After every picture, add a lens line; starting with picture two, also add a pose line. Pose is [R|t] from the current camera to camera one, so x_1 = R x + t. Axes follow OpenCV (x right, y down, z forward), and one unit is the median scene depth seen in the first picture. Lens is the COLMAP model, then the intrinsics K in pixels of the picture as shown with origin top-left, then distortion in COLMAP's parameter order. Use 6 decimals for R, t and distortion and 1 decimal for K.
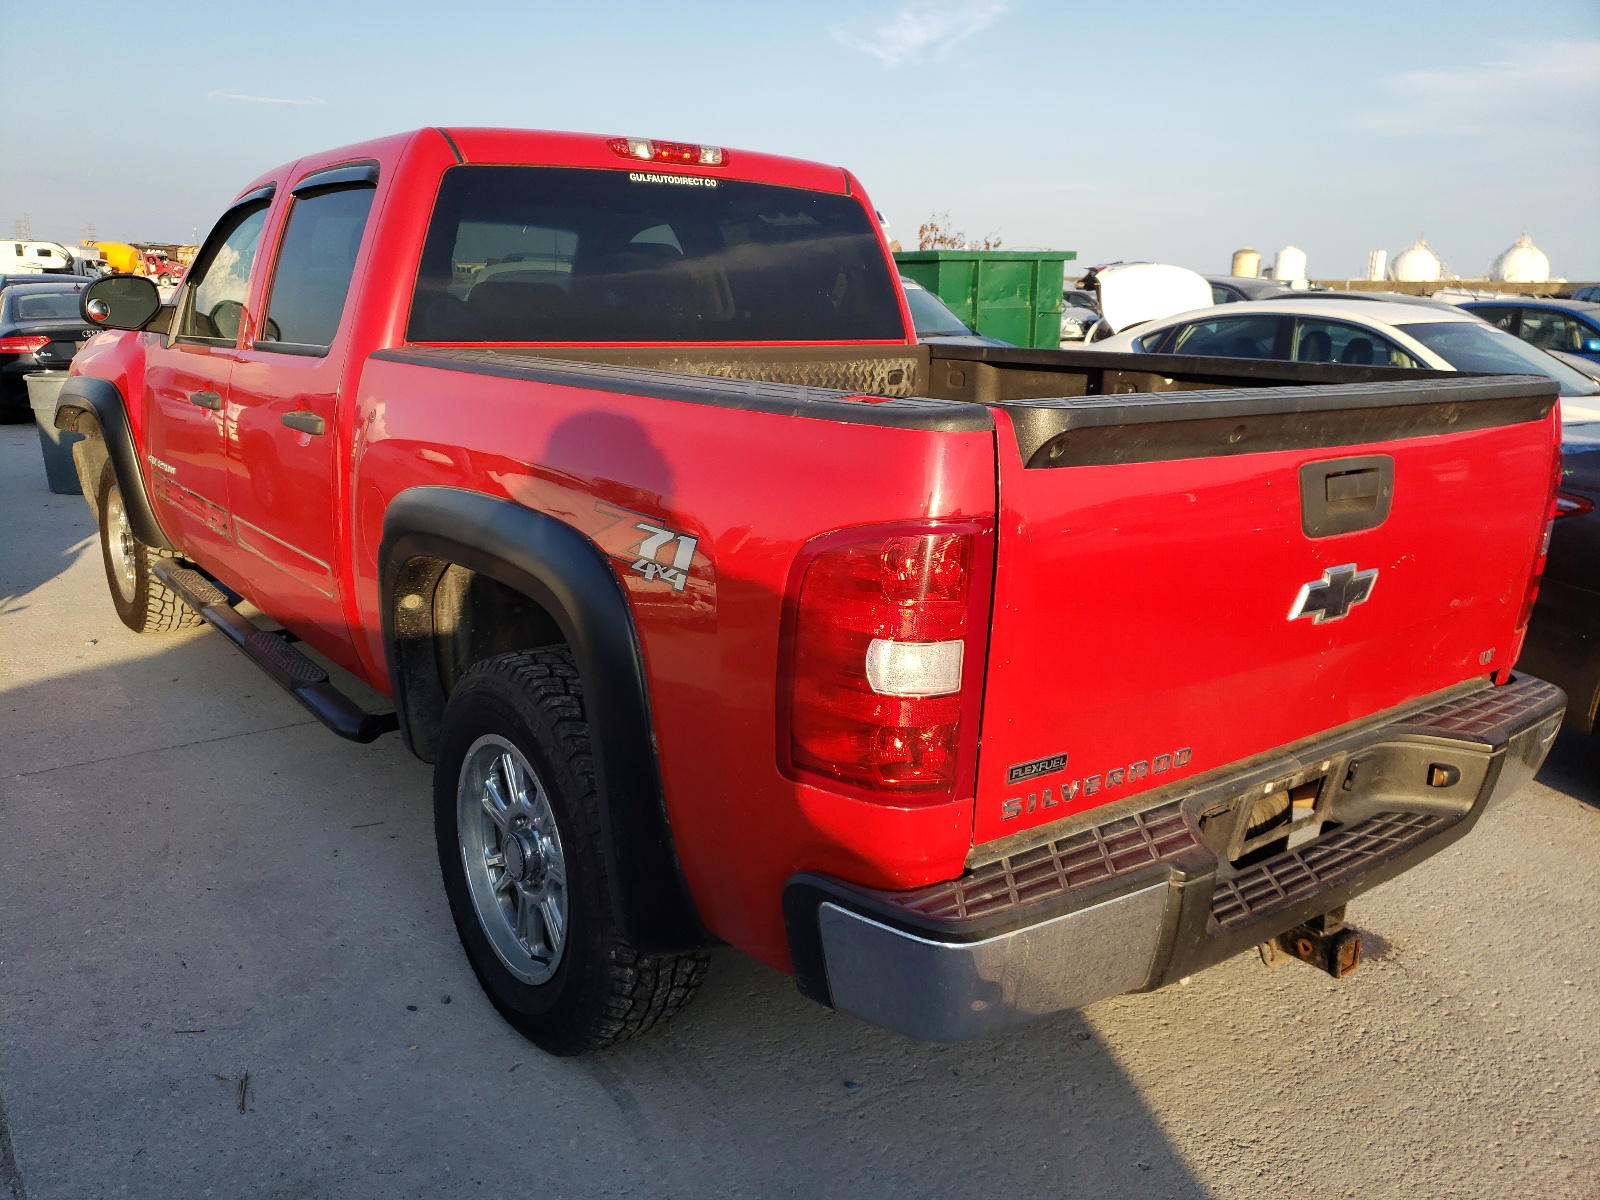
lens RADIAL K [[1282.2, 0, 800.0], [0, 1282.2, 600.0], [0, 0, 1]] dist [0.000793, -0.010075]
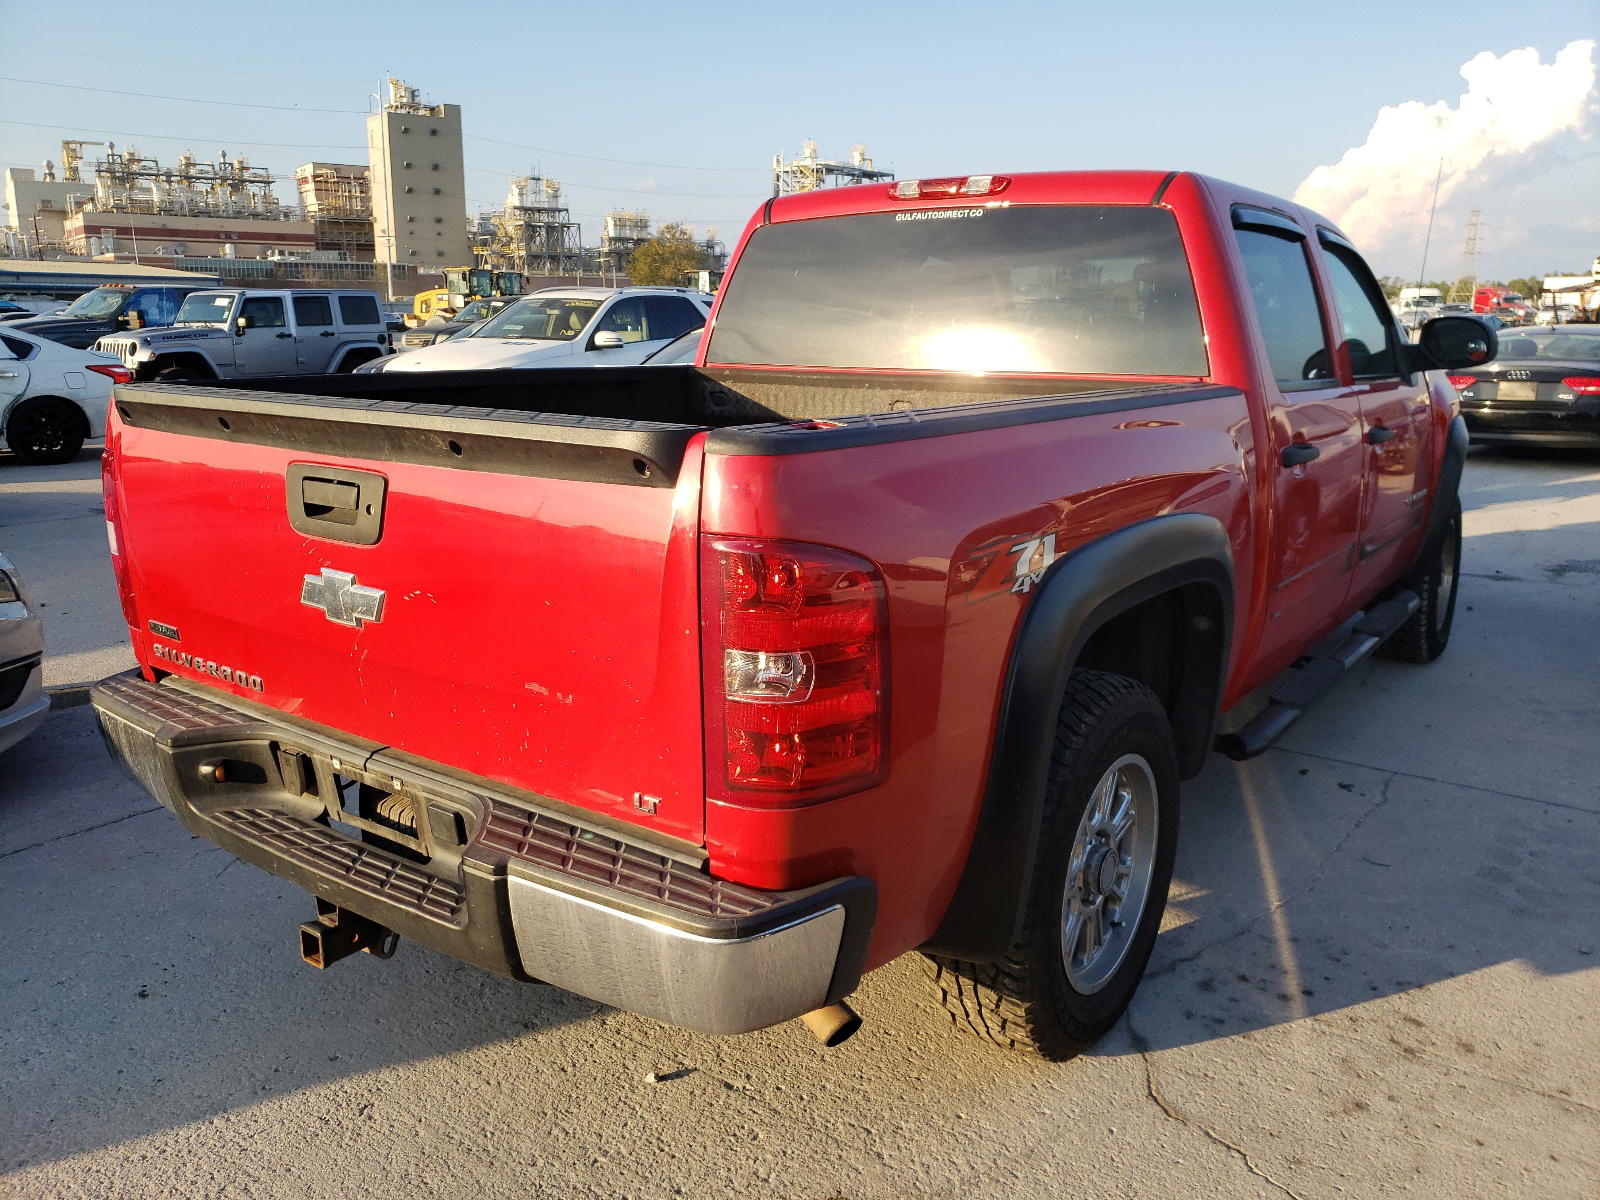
lens RADIAL K [[1282.2, 0, 800.0], [0, 1282.2, 600.0], [0, 0, 1]] dist [0.000793, -0.010075]
pose [[0.265207, 0.186178, -0.946046, 0.929337], [-0.220382, 0.966912, 0.128504, -0.135634], [0.938668, 0.174411, 0.297462, 0.647269]]
